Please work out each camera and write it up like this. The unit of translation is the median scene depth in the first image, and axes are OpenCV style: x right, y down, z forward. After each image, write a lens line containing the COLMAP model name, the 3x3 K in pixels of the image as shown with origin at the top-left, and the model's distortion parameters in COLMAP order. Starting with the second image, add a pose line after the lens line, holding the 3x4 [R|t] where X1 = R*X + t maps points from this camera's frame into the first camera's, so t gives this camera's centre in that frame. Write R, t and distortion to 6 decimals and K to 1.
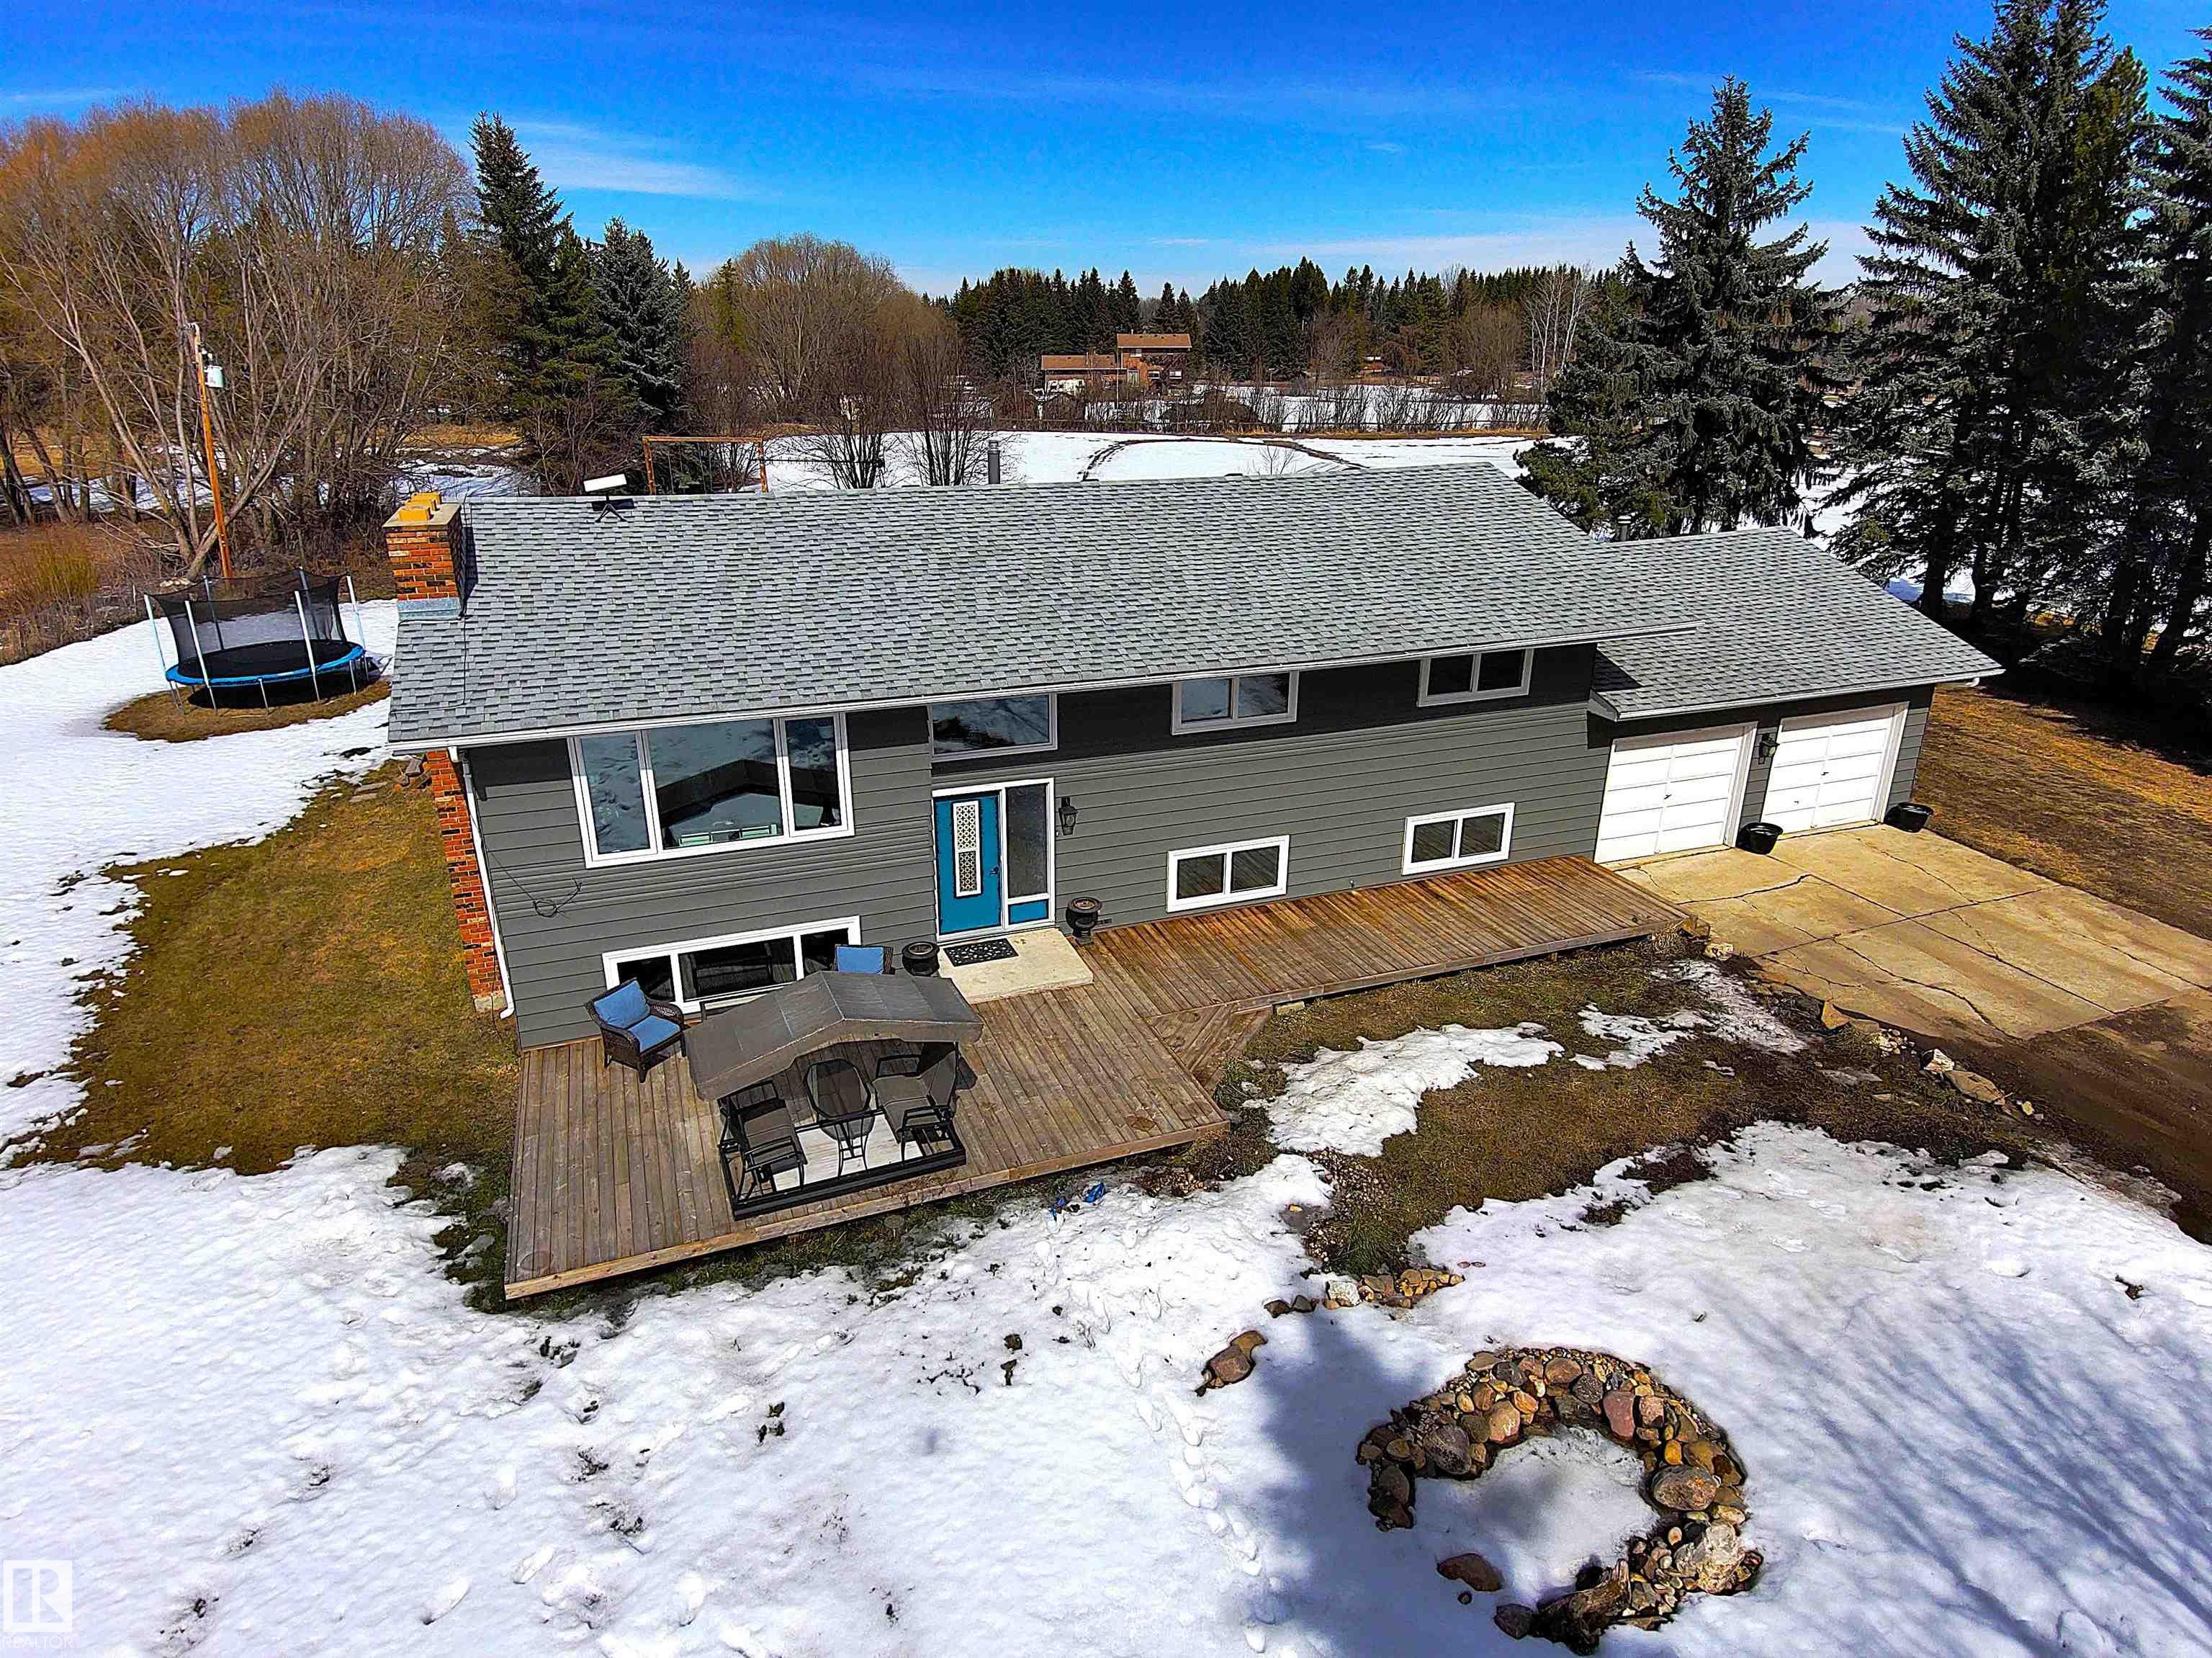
lens RADIAL K [[1304.5, 0, 1087.5], [0, 1304.5, 840.1], [0, 0, 1]] dist [0.046749, -0.001294]
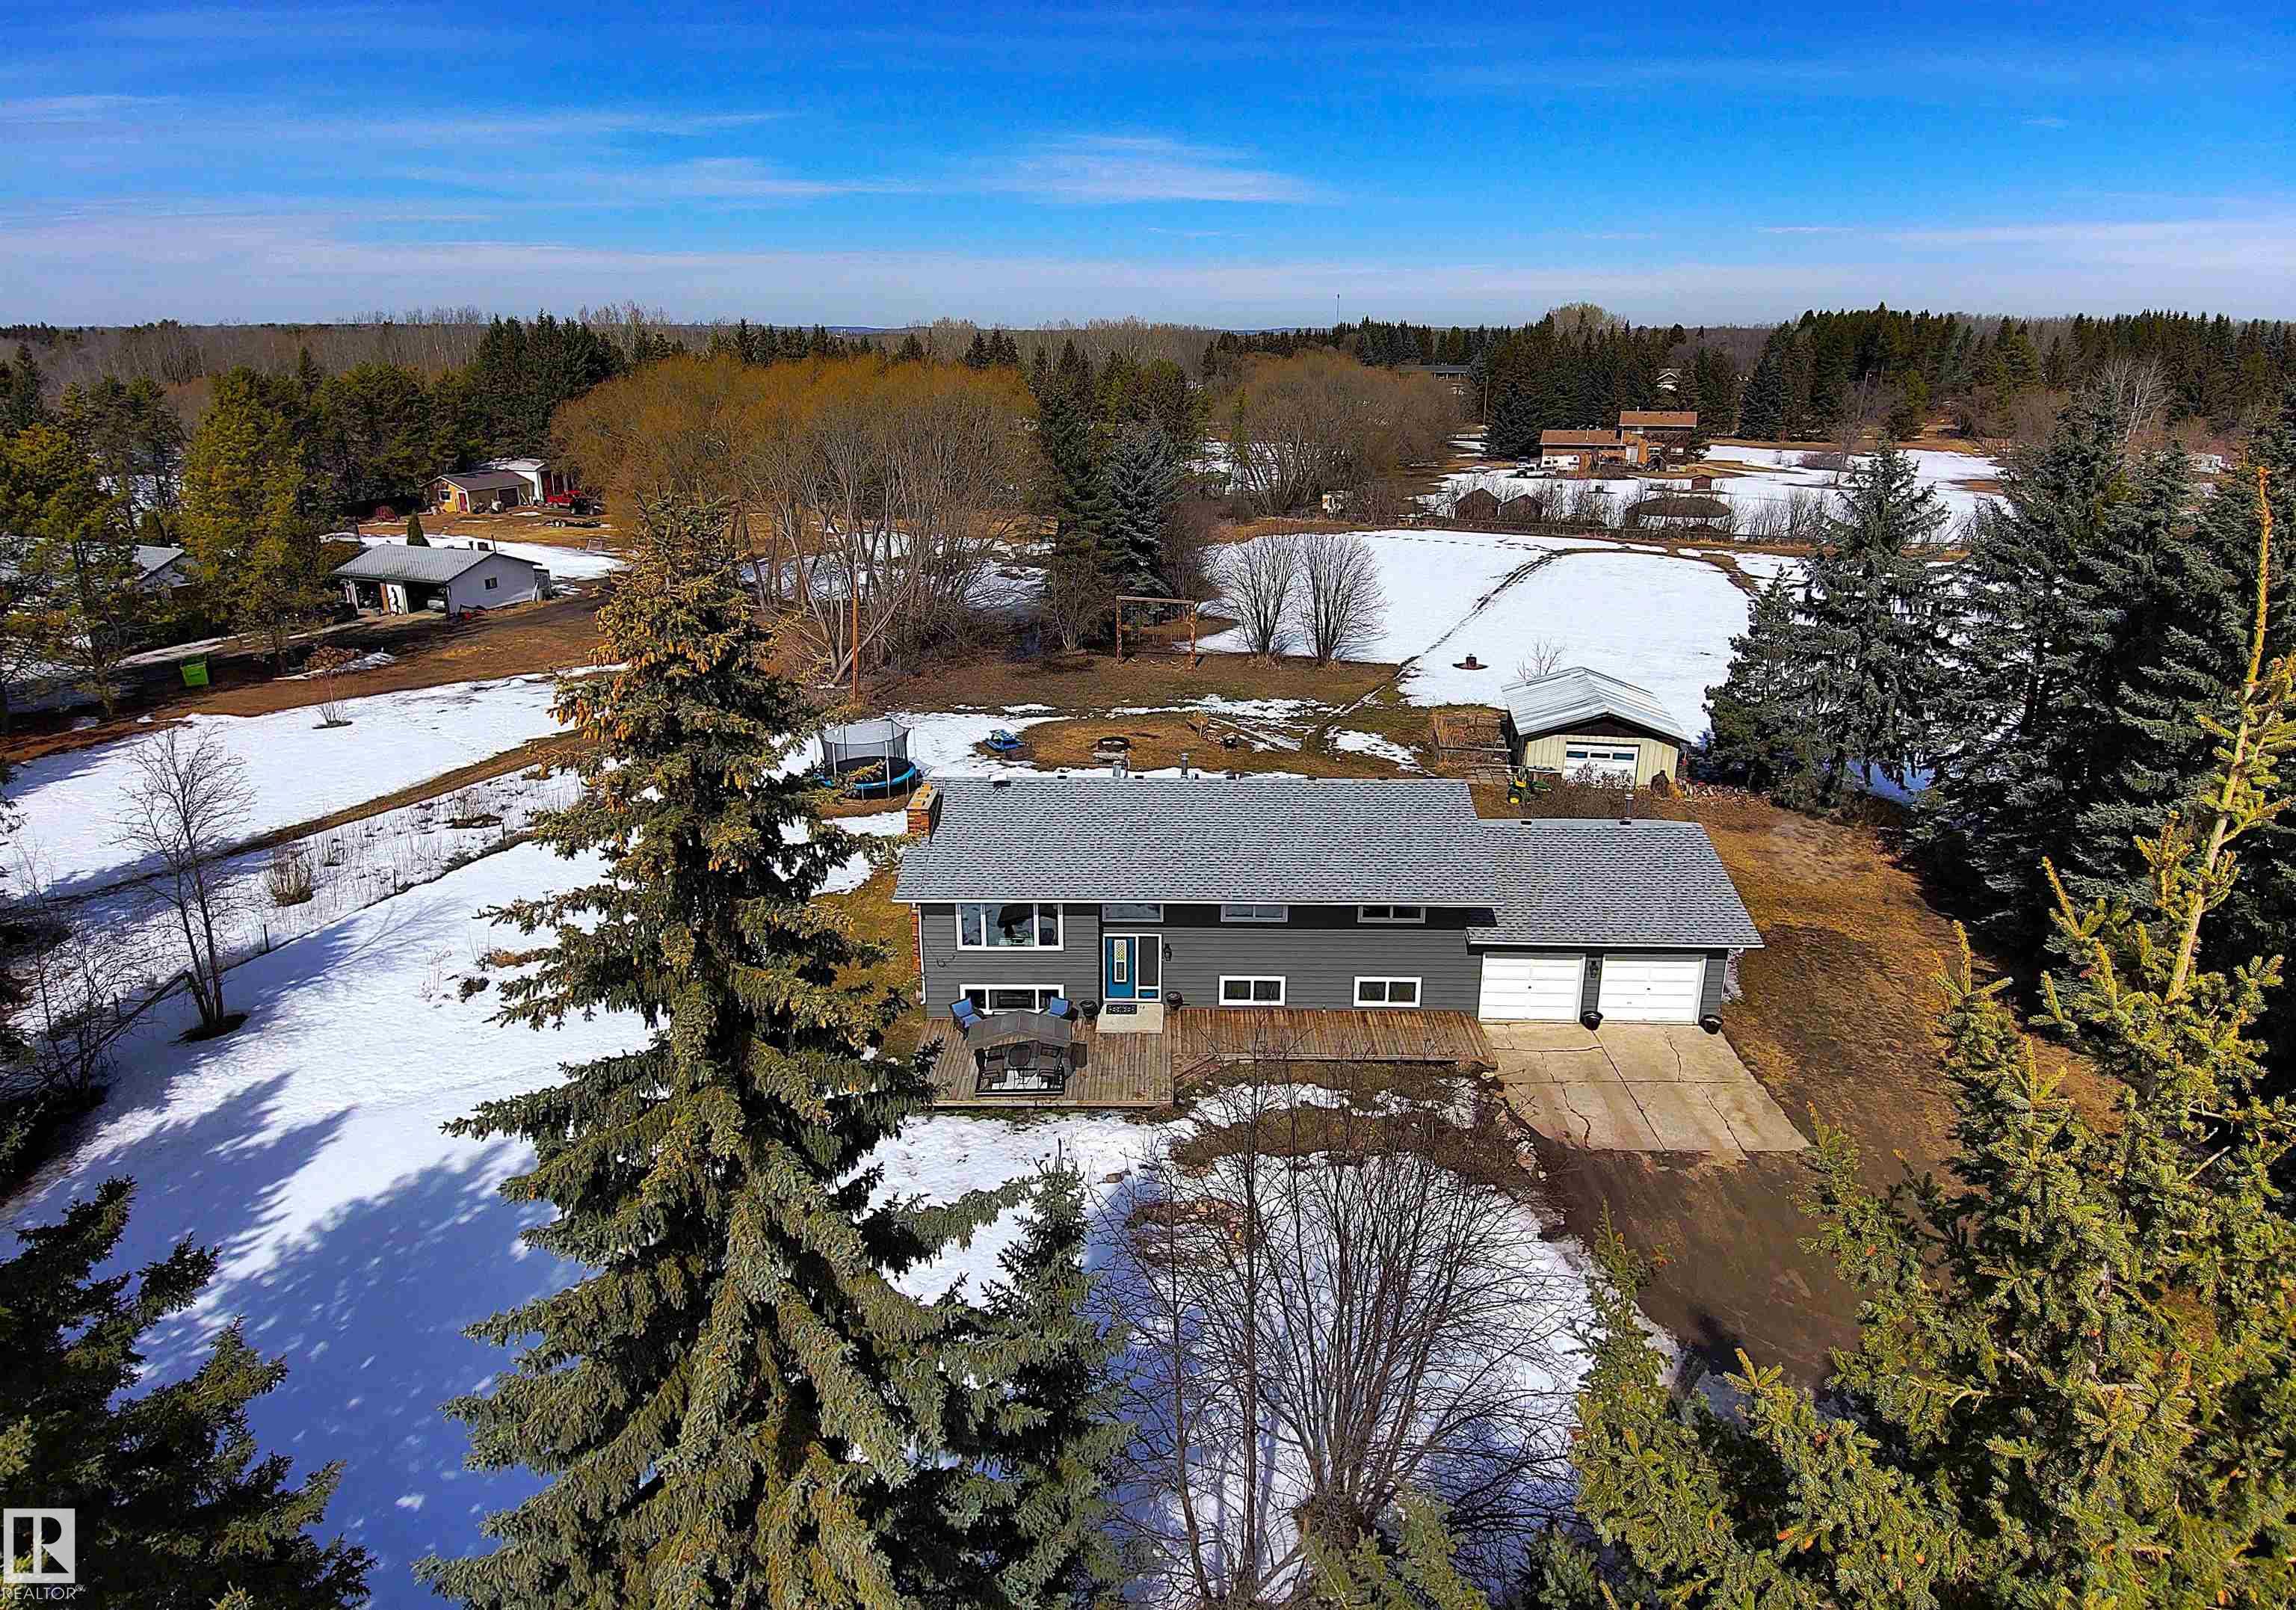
lens RADIAL K [[1334.8, 0, 1153.2], [0, 1334.8, 805.8], [0, 0, 1]] dist [0.024260, -0.000749]
pose [[0.933861, 0.128211, -0.333864, 0.692757], [-0.134568, 0.990896, 0.004121, -0.277078], [0.331352, 0.041079, 0.942612, -1.137279]]
